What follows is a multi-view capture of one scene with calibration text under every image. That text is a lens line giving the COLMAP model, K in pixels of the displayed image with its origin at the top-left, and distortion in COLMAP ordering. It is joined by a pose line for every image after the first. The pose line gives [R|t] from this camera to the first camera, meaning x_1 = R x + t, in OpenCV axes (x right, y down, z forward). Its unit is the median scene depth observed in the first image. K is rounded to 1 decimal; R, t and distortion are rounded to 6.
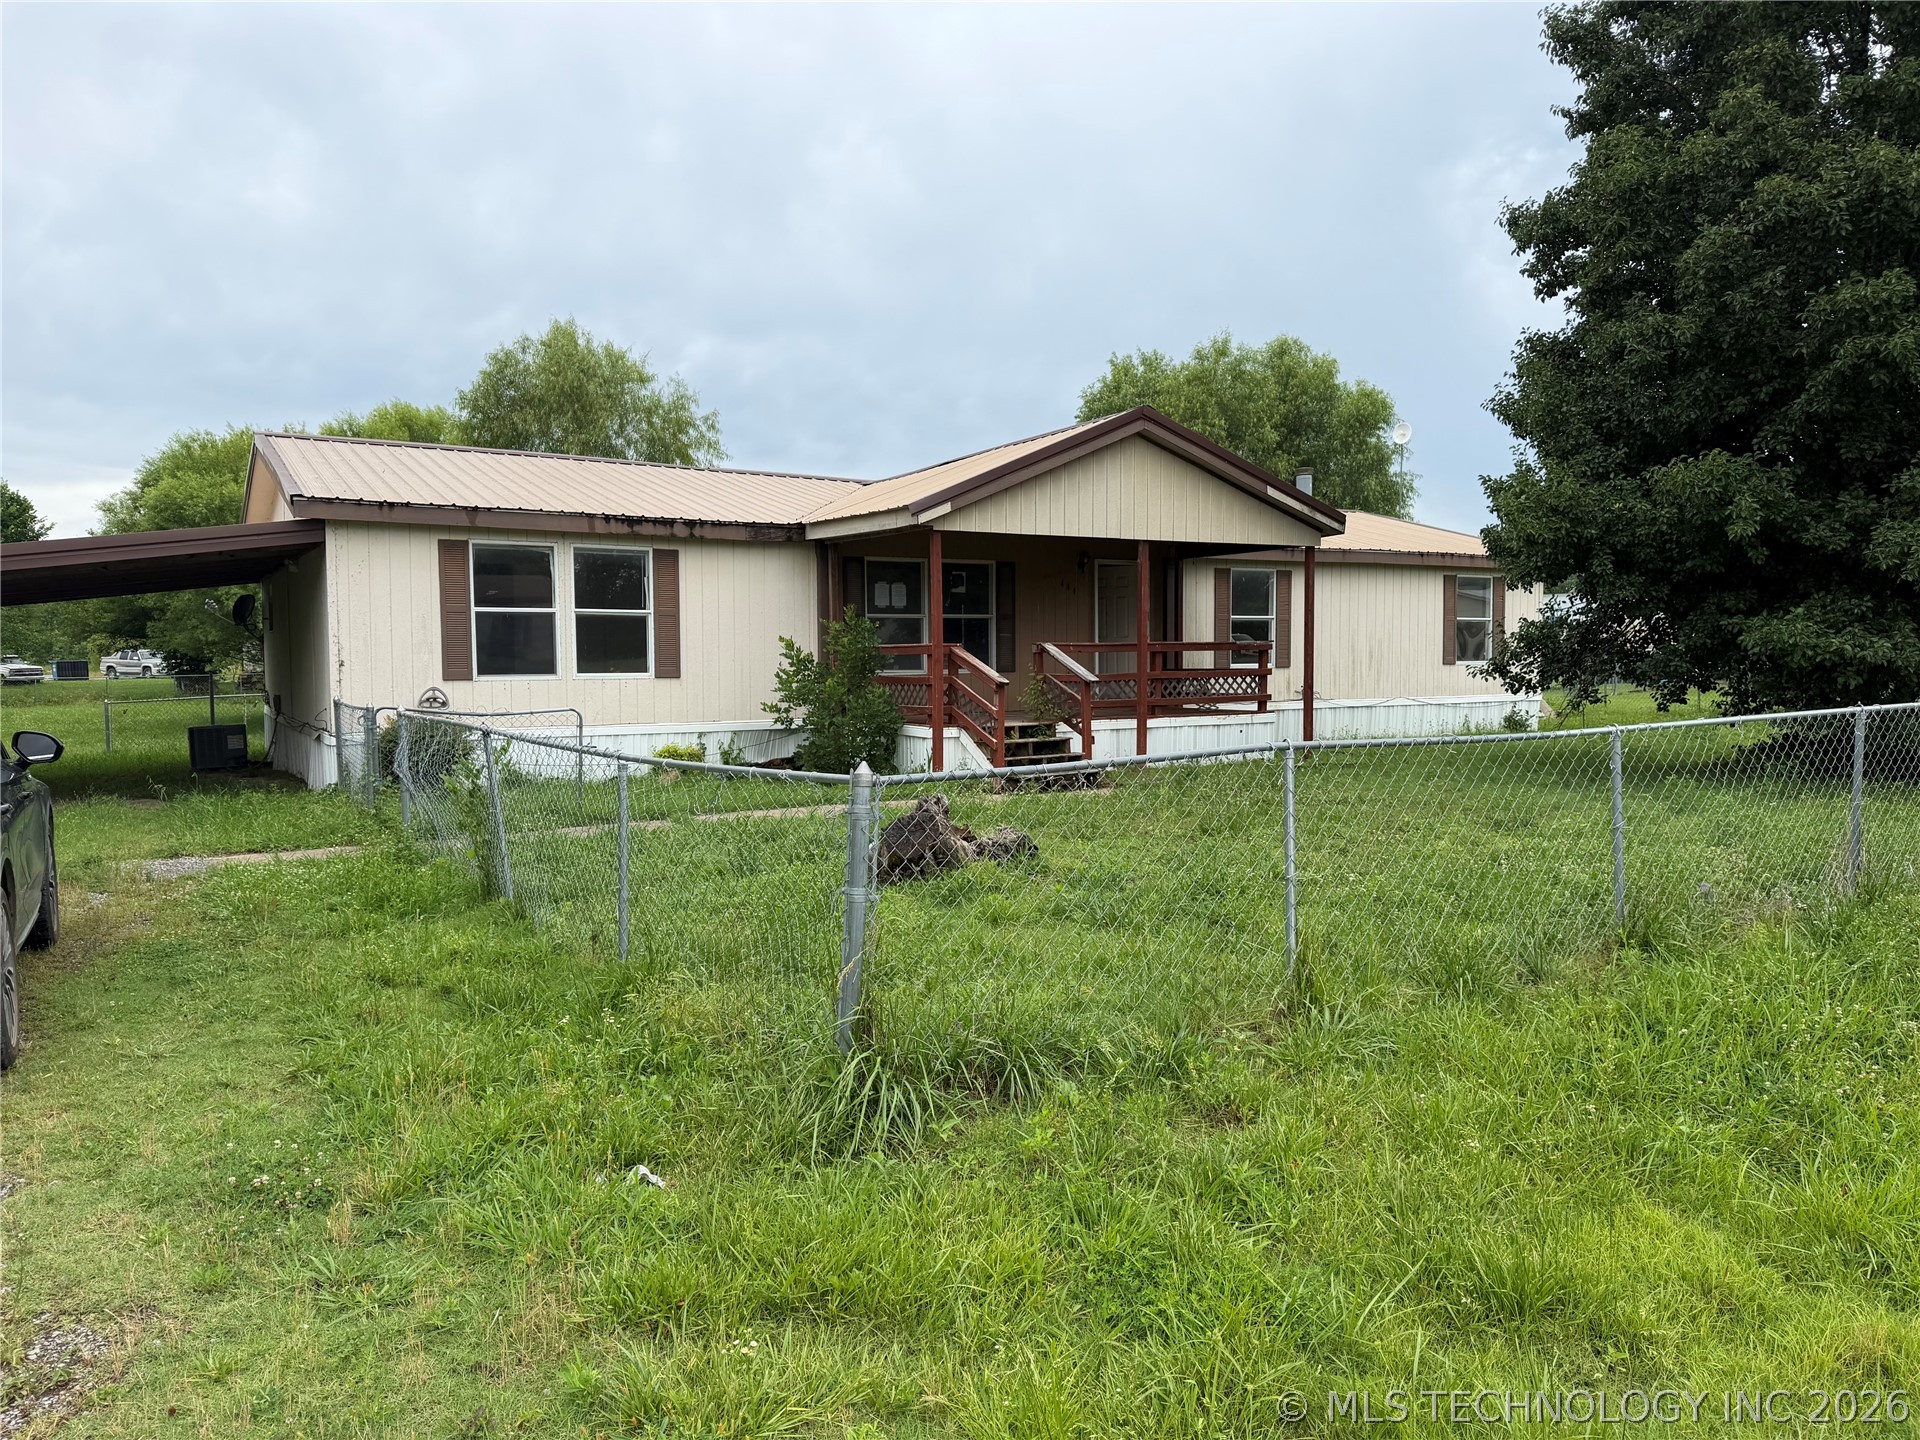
lens RADIAL K [[1345.7, 0, 960.0], [0, 1345.7, 720.0], [0, 0, 1]] dist [0.032259, -0.001143]
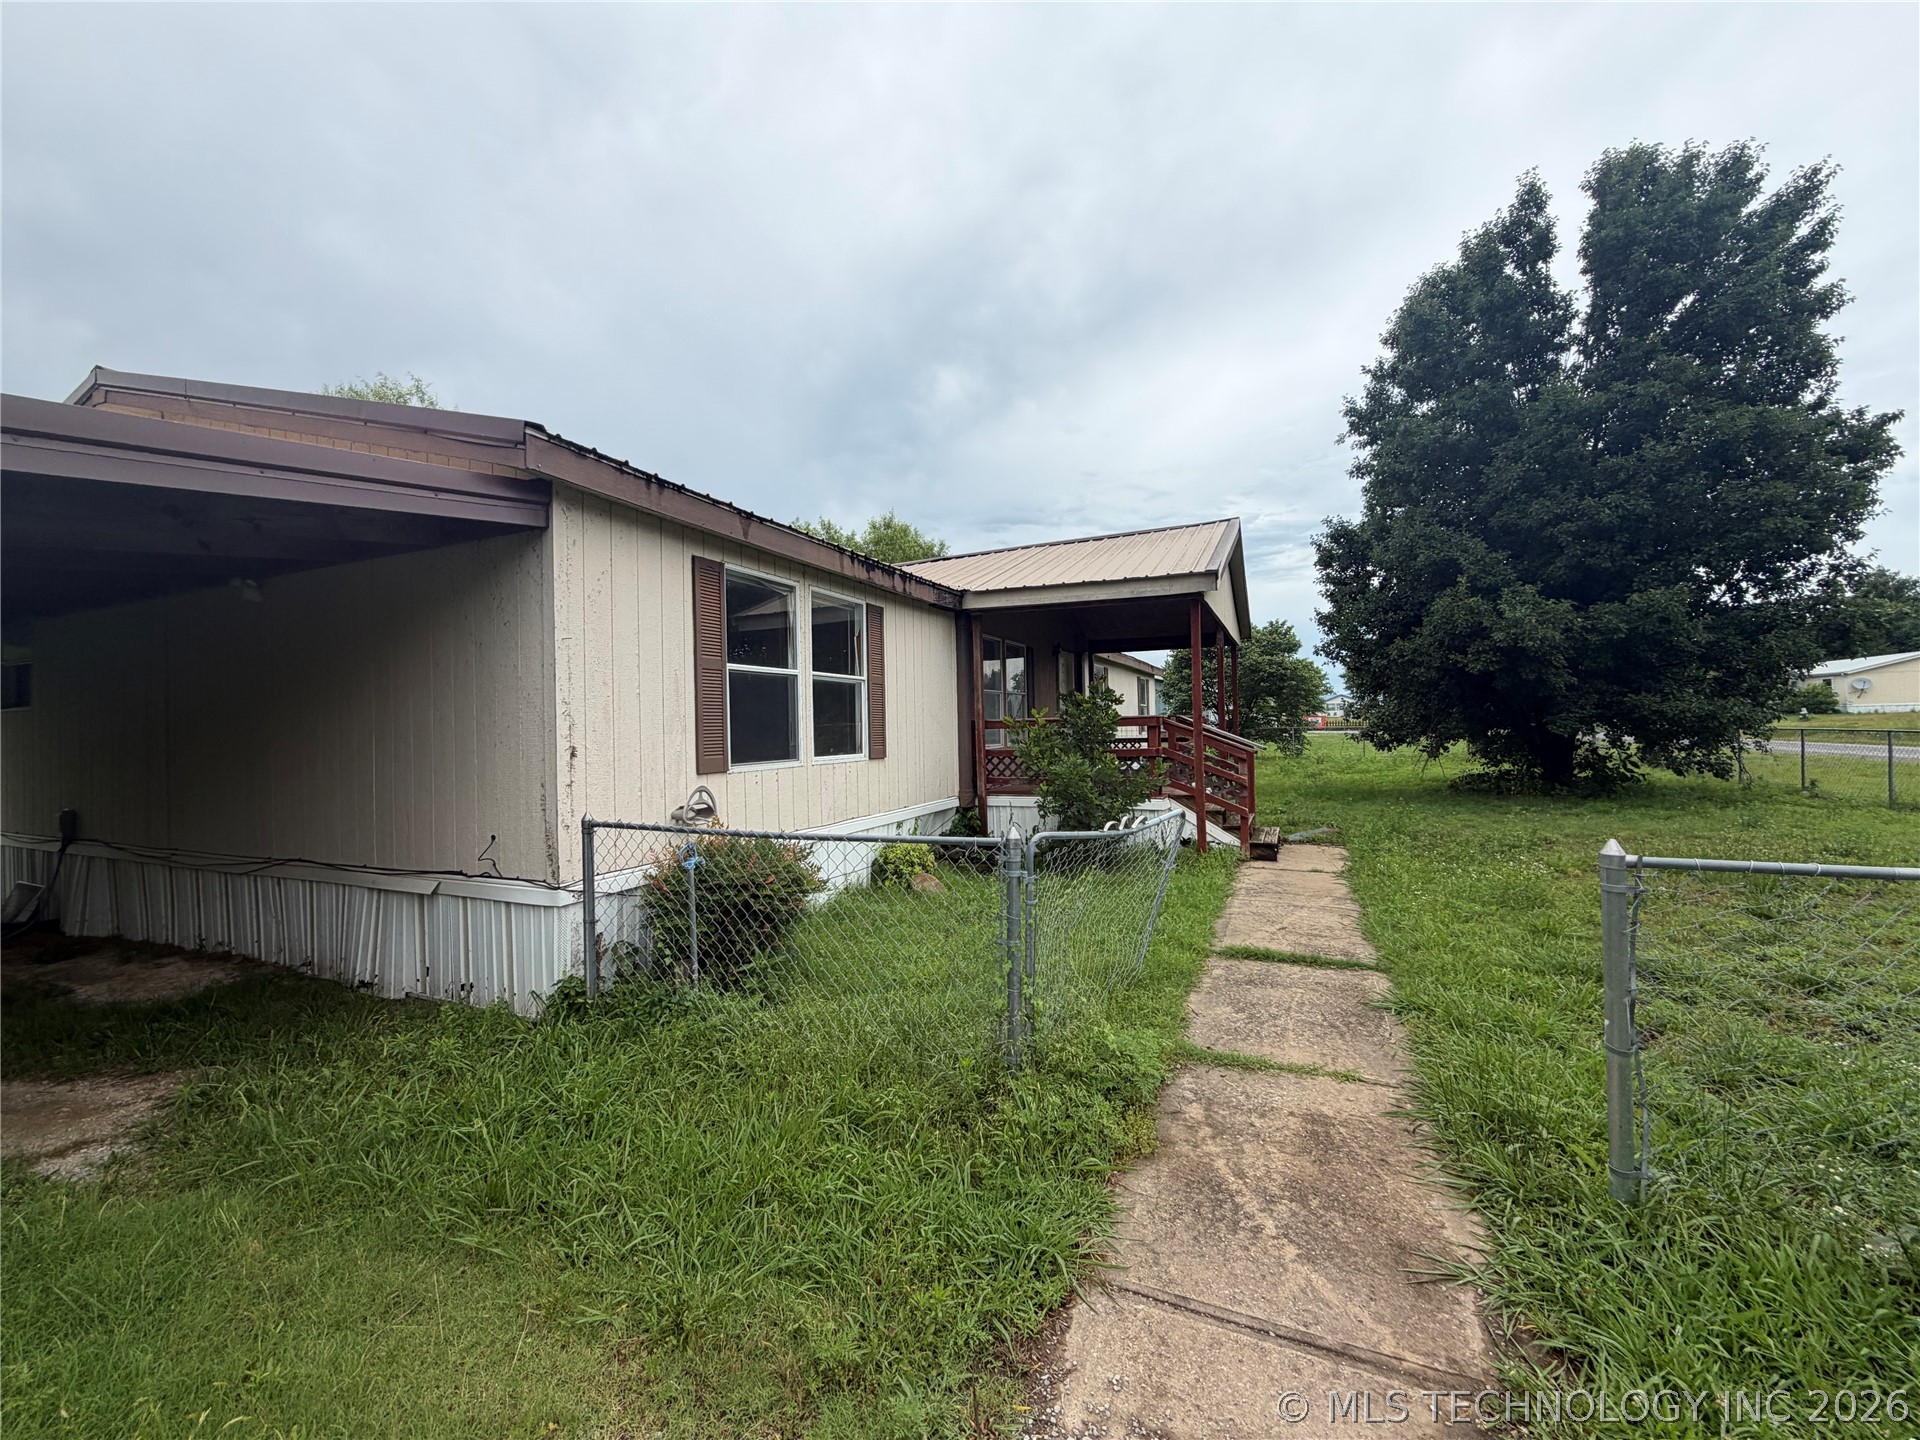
lens RADIAL K [[763.3, 0, 960.0], [0, 763.3, 720.0], [0, 0, 1]] dist [0.002373, 0.000302]
pose [[0.819596, -0.009282, 0.572867, -0.478598], [0.046552, 0.997642, -0.050437, -0.030748], [-0.571048, 0.068006, 0.818095, 0.624815]]
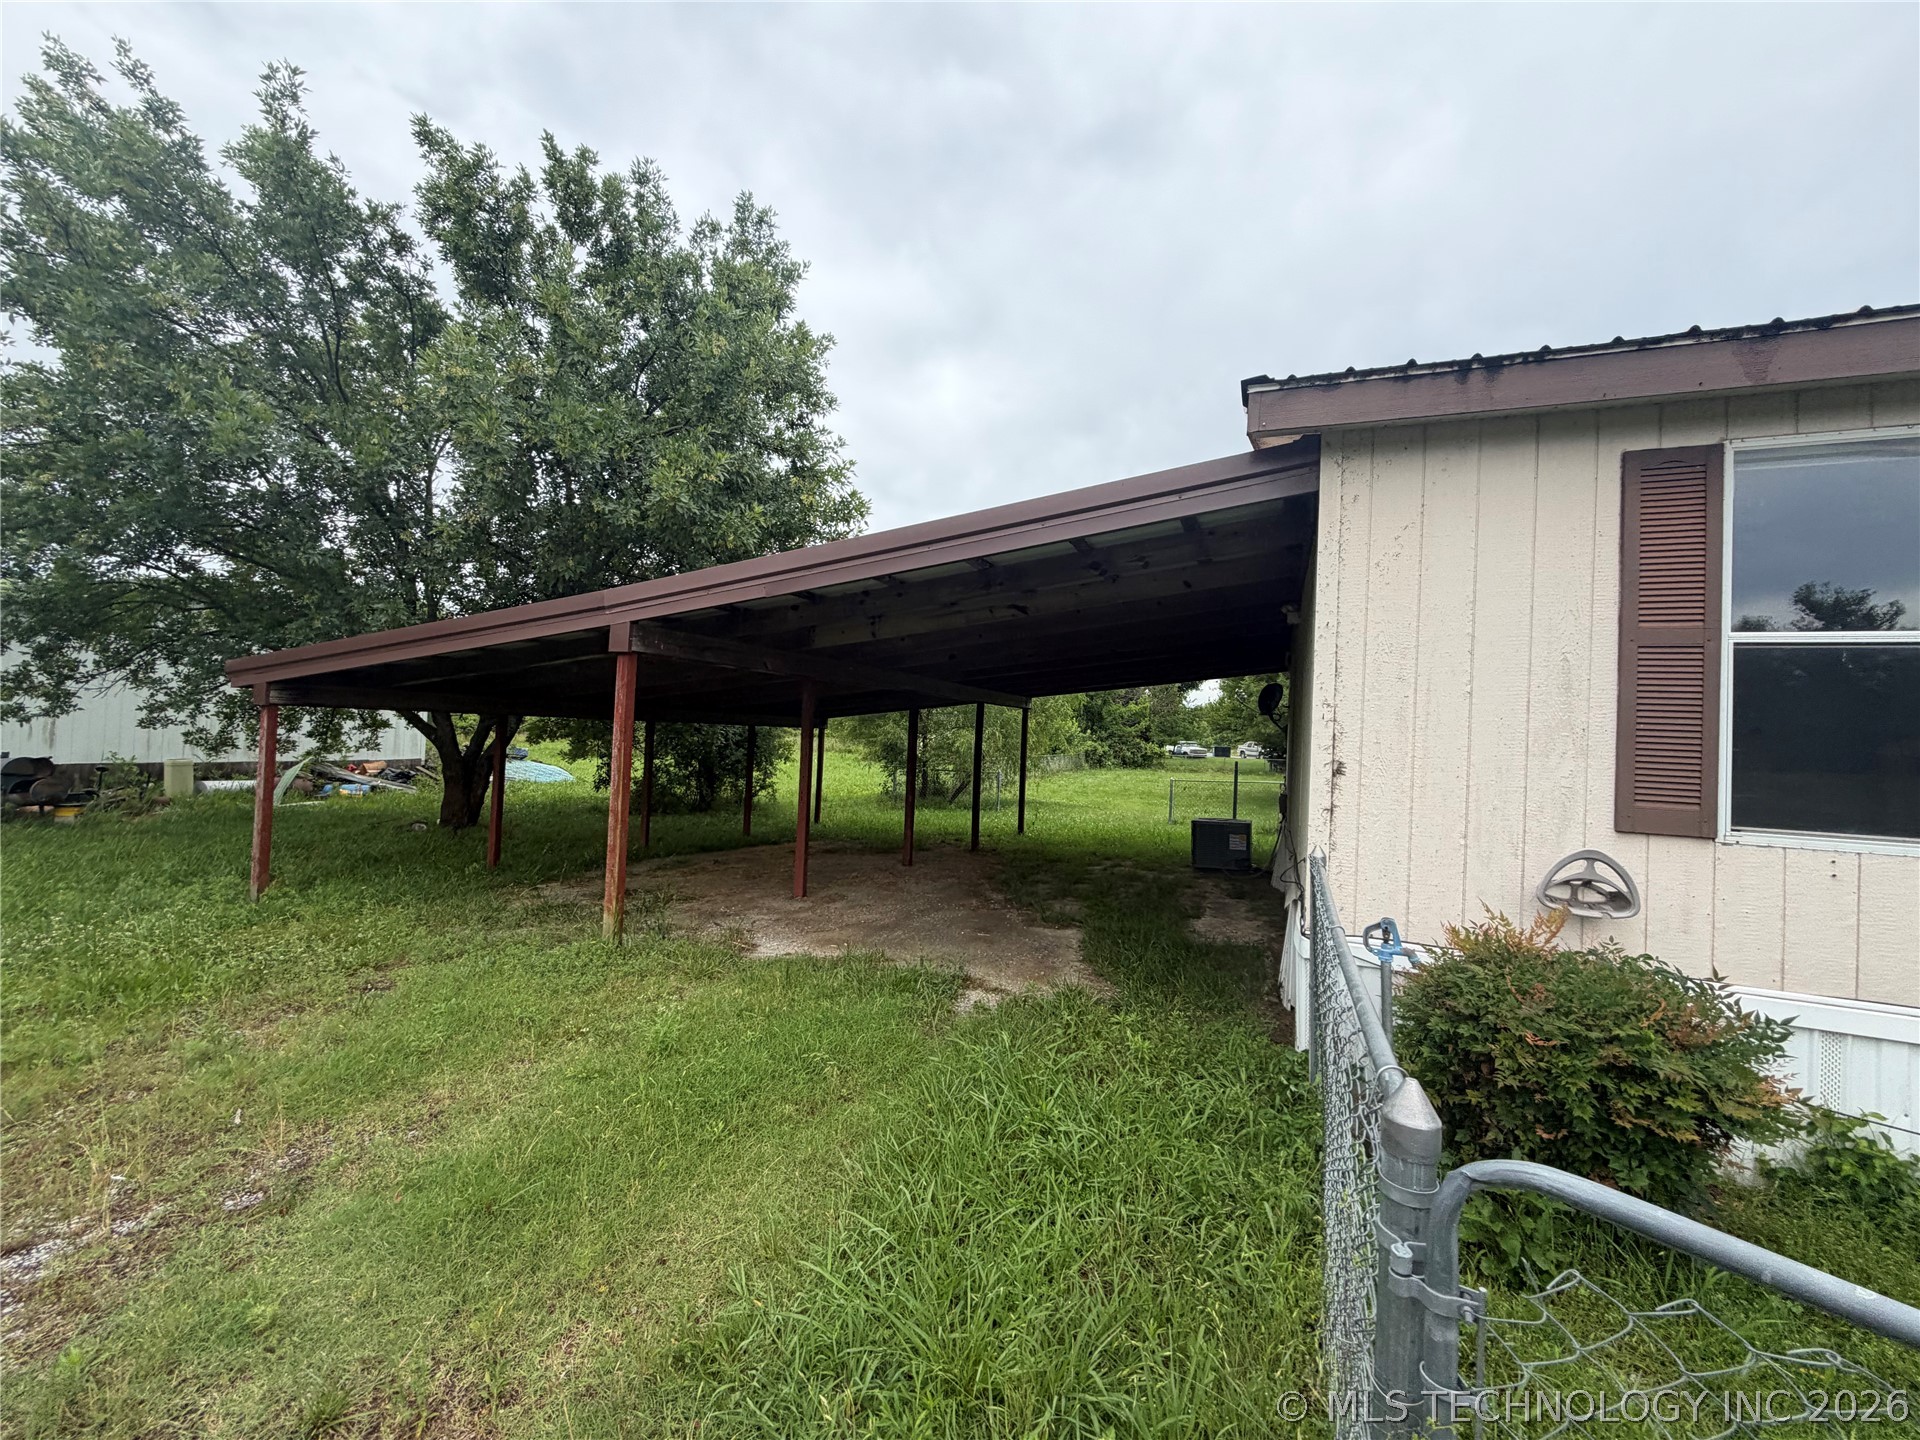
lens RADIAL K [[763.3, 0, 960.0], [0, 763.3, 720.0], [0, 0, 1]] dist [0.002373, 0.000302]
pose [[0.595366, 0.016764, -0.803280, -0.317278], [-0.085090, 0.995475, -0.042291, -0.035171], [0.798936, 0.093530, 0.594099, 0.721702]]
